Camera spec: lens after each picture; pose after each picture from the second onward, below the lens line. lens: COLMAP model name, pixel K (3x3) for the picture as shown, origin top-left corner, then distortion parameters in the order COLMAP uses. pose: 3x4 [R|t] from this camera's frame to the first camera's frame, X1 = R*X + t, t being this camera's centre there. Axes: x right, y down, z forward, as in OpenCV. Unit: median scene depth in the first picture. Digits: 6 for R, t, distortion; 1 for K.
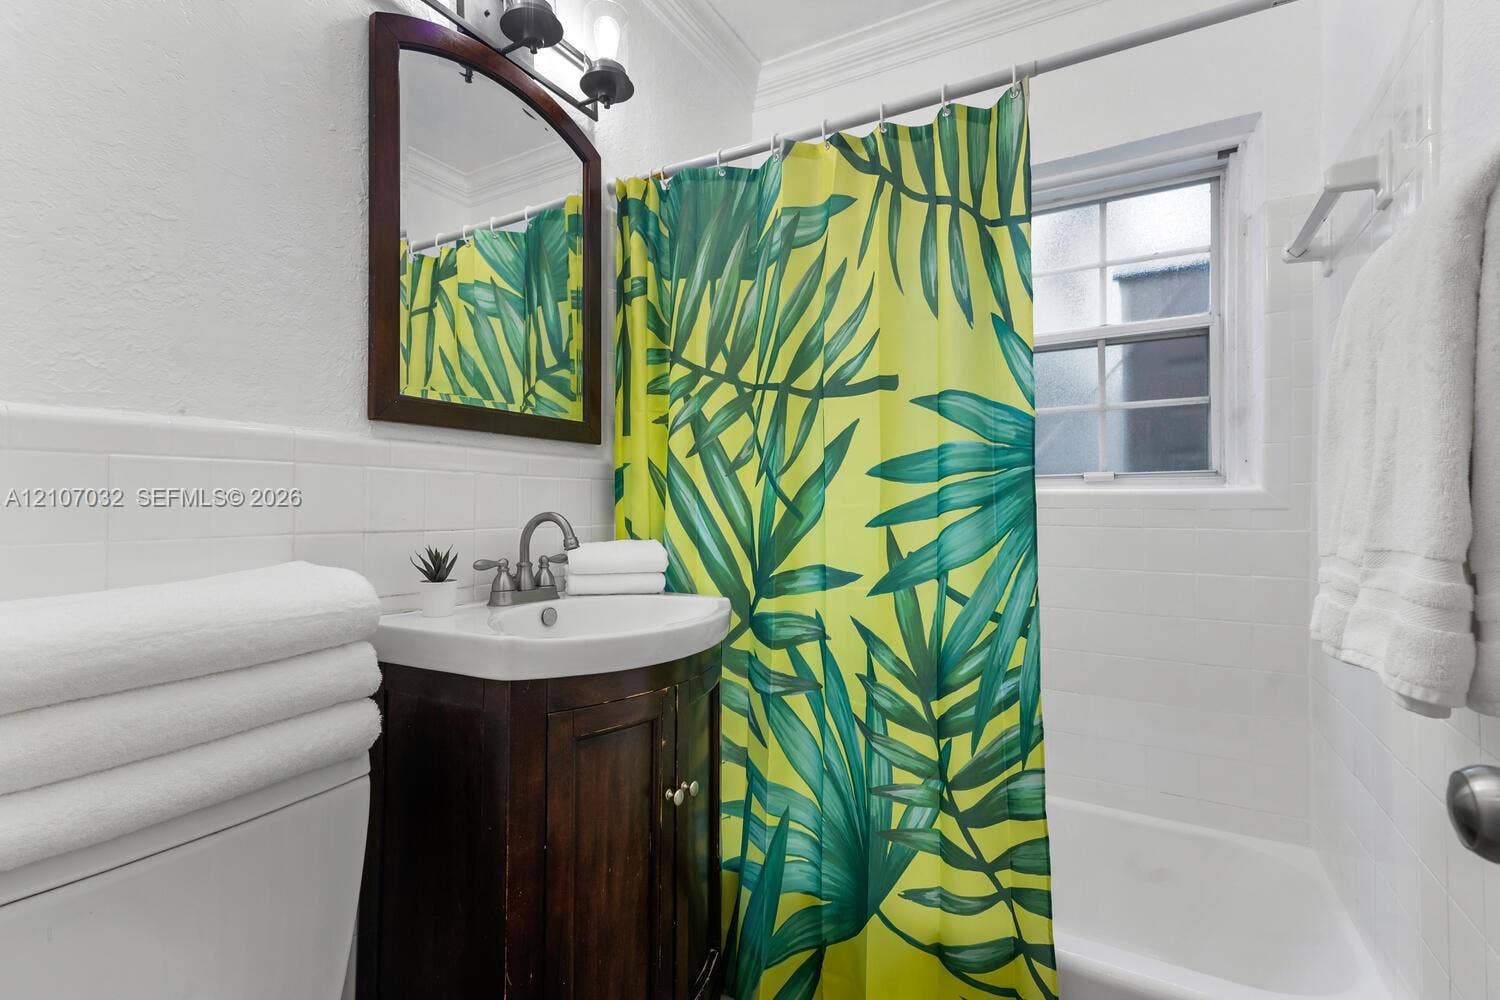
lens RADIAL K [[694.5, 0, 750.0], [0, 694.5, 500.0], [0, 0, 1]] dist [0.010845, -0.006451]
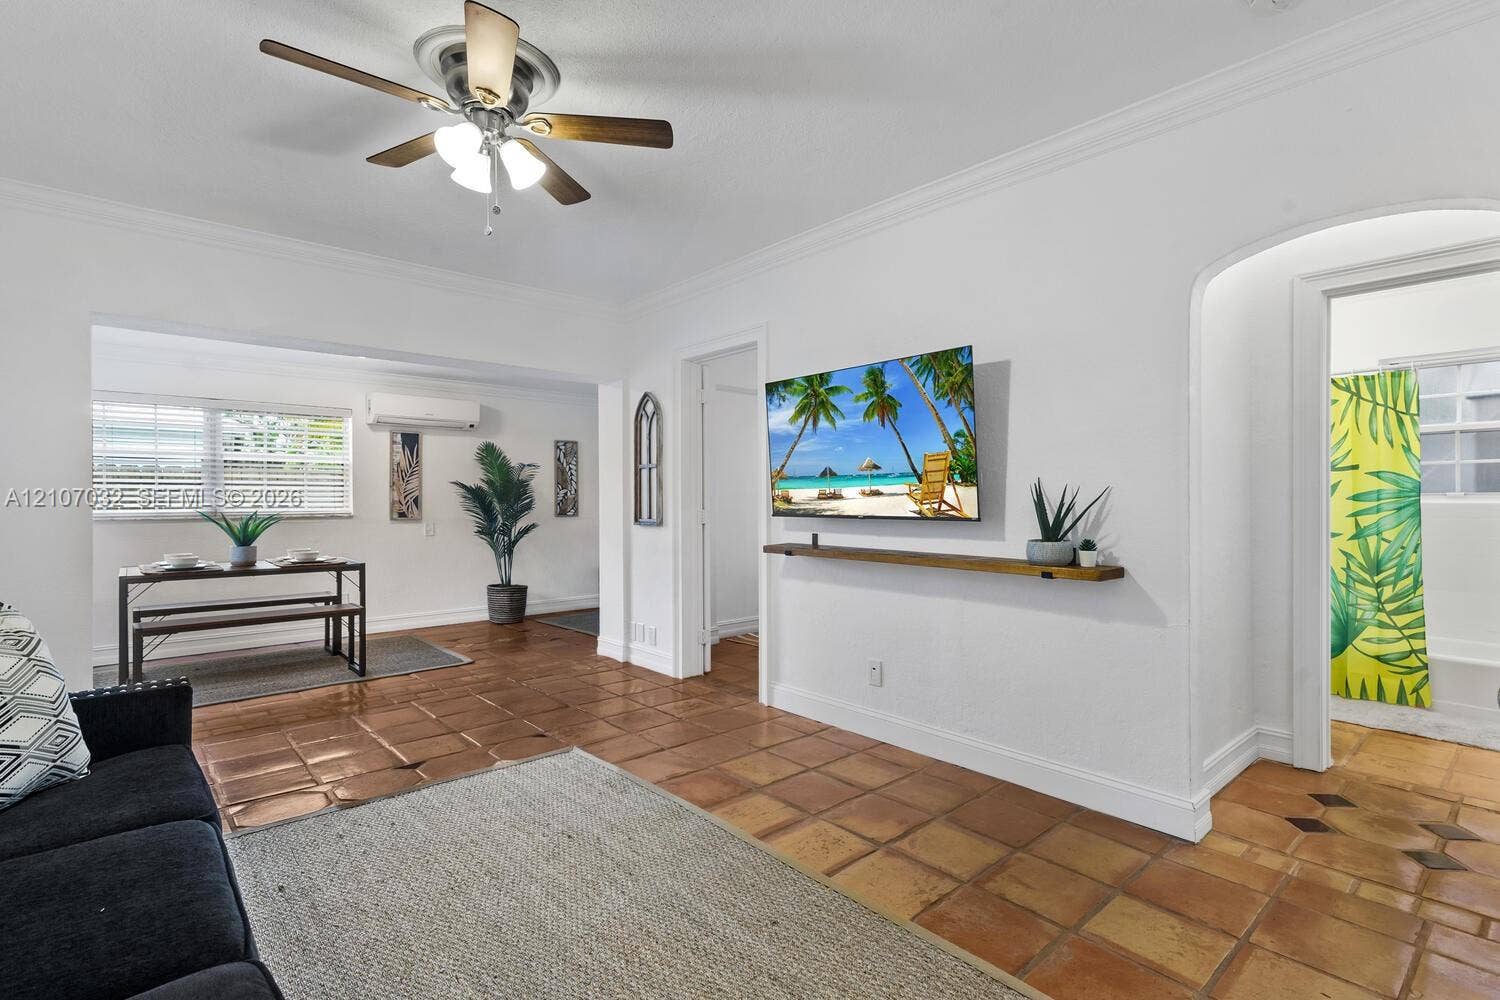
lens RADIAL K [[694.5, 0, 750.0], [0, 694.5, 500.0], [0, 0, 1]] dist [0.010845, -0.006451]
pose [[0.937187, 0.003465, -0.348811, -1.190462], [0.000986, 0.999920, 0.012582, -0.074103], [0.348827, -0.012136, 0.937109, -2.694308]]
